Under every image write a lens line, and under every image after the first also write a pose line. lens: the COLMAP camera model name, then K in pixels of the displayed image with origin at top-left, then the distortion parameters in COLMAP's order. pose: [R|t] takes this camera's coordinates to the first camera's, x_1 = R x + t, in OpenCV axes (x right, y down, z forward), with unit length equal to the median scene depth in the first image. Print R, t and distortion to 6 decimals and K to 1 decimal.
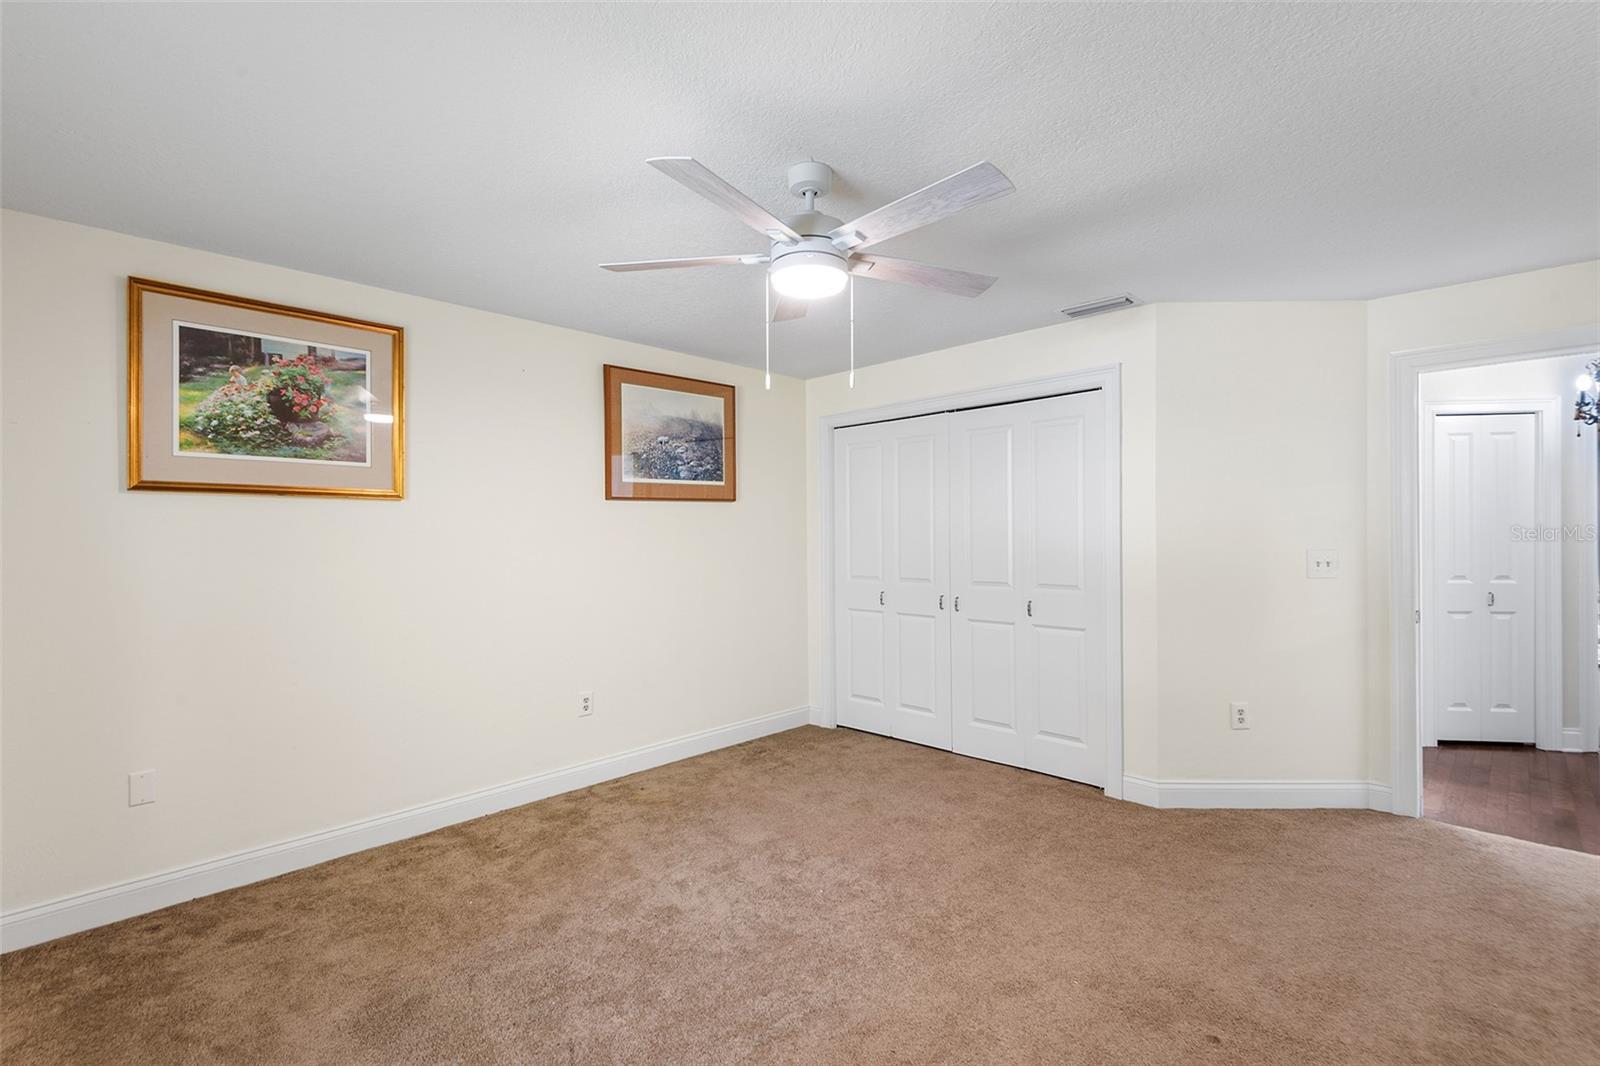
lens RADIAL K [[713.4, 0, 789.3], [0, 713.4, 533.3], [0, 0, 1]] dist [-0.000167, -0.000498]
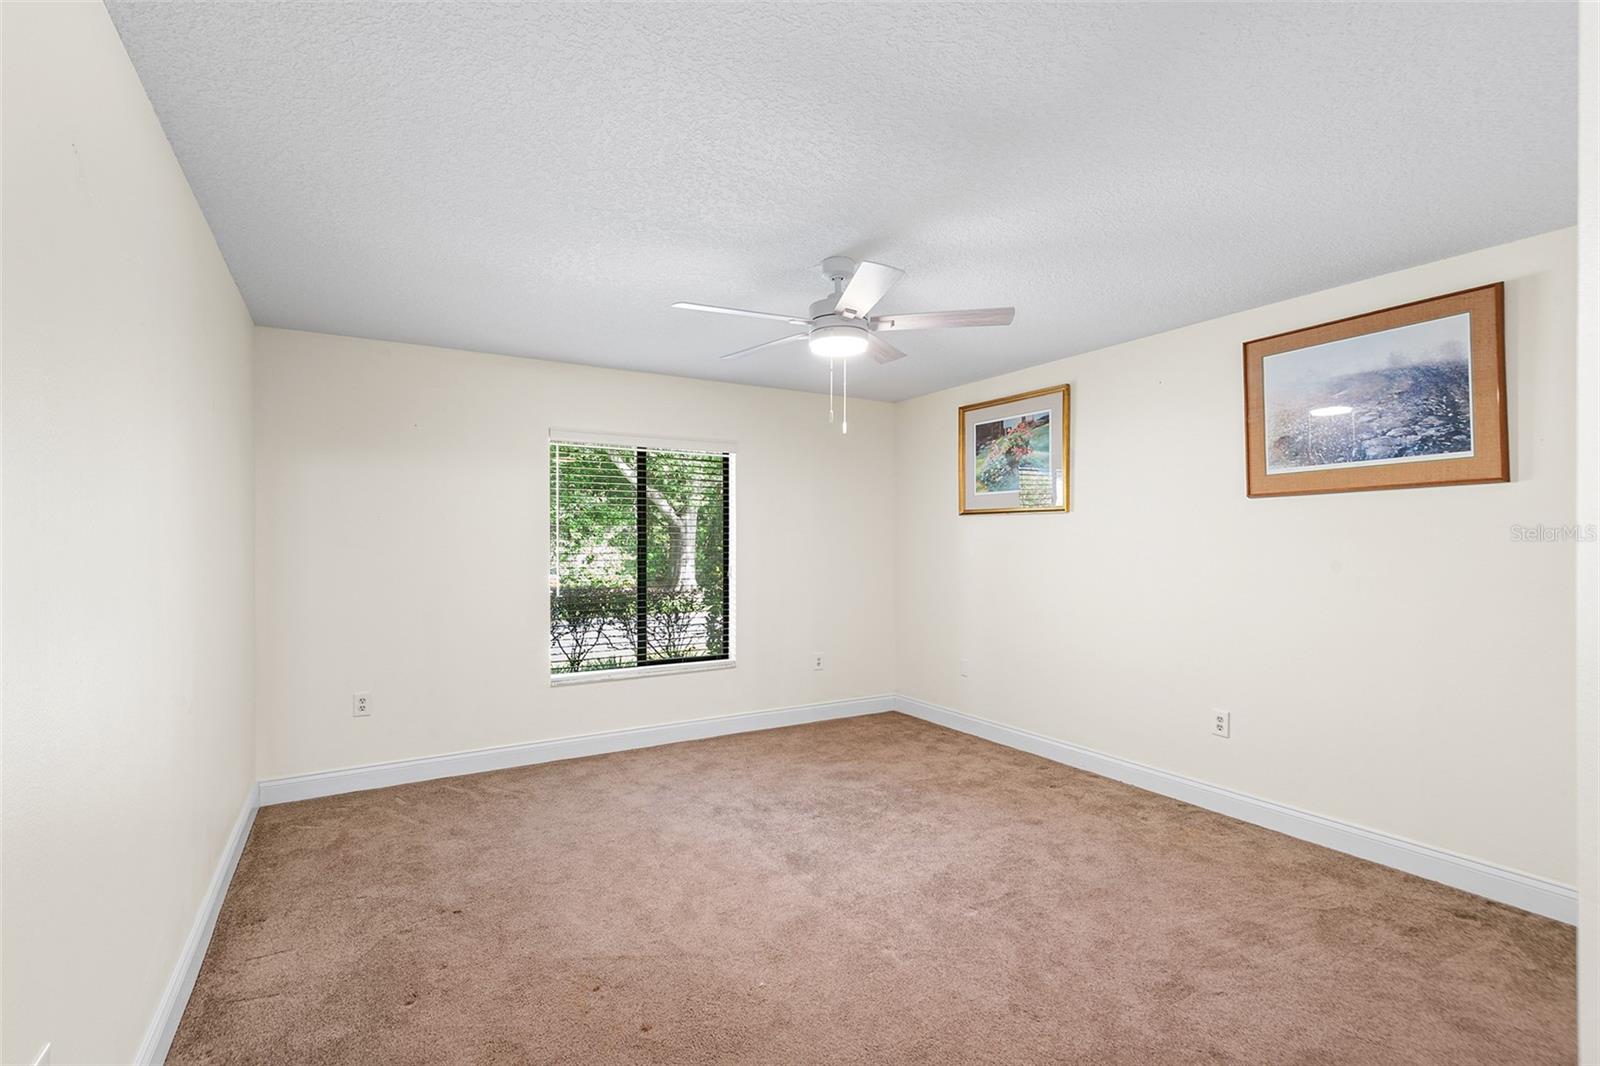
lens RADIAL K [[713.4, 0, 789.3], [0, 713.4, 533.3], [0, 0, 1]] dist [-0.000167, -0.000498]
pose [[-0.251702, -0.004144, -0.967796, 0.741816], [0.003519, 0.999980, -0.005197, -0.001802], [0.967798, -0.004714, -0.251682, 0.695835]]
